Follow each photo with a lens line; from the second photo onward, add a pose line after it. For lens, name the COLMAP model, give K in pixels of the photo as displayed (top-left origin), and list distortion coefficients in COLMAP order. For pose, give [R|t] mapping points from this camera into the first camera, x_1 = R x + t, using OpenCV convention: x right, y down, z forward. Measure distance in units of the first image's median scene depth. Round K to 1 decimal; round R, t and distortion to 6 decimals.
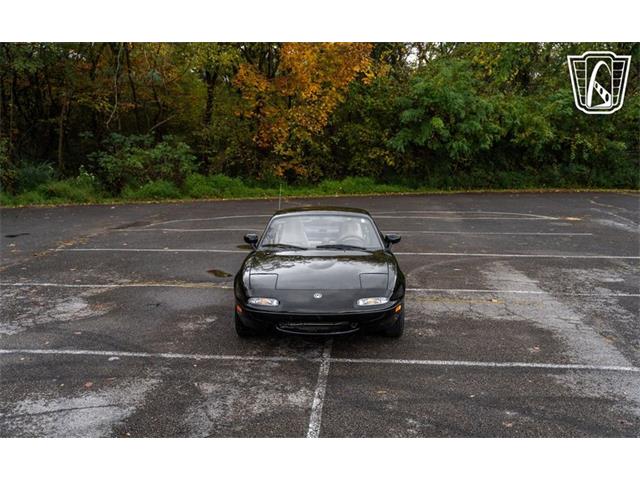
lens RADIAL K [[633.3, 0, 319.7], [0, 633.3, 255.7], [0, 0, 1]] dist [0.004123, -0.003657]
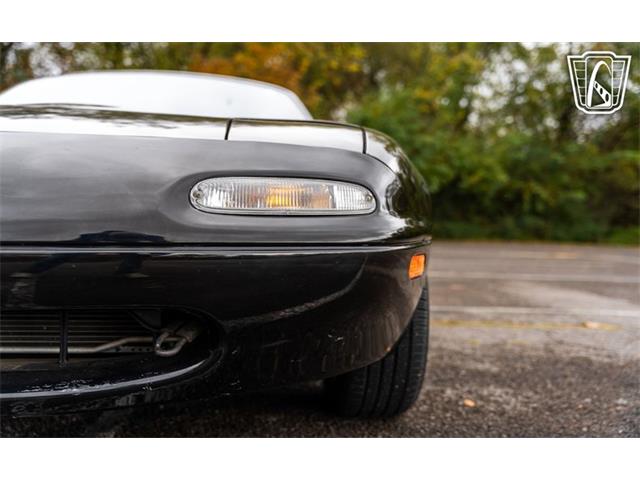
lens RADIAL K [[640.2, 0, 320.0], [0, 640.2, 240.0], [0, 0, 1]] dist [0.007576, -0.002273]
pose [[0.993230, 0.019663, 0.114489, 0.016106], [-0.002198, 0.988575, -0.150714, 0.024041], [-0.116145, 0.149442, 0.981925, 0.183391]]
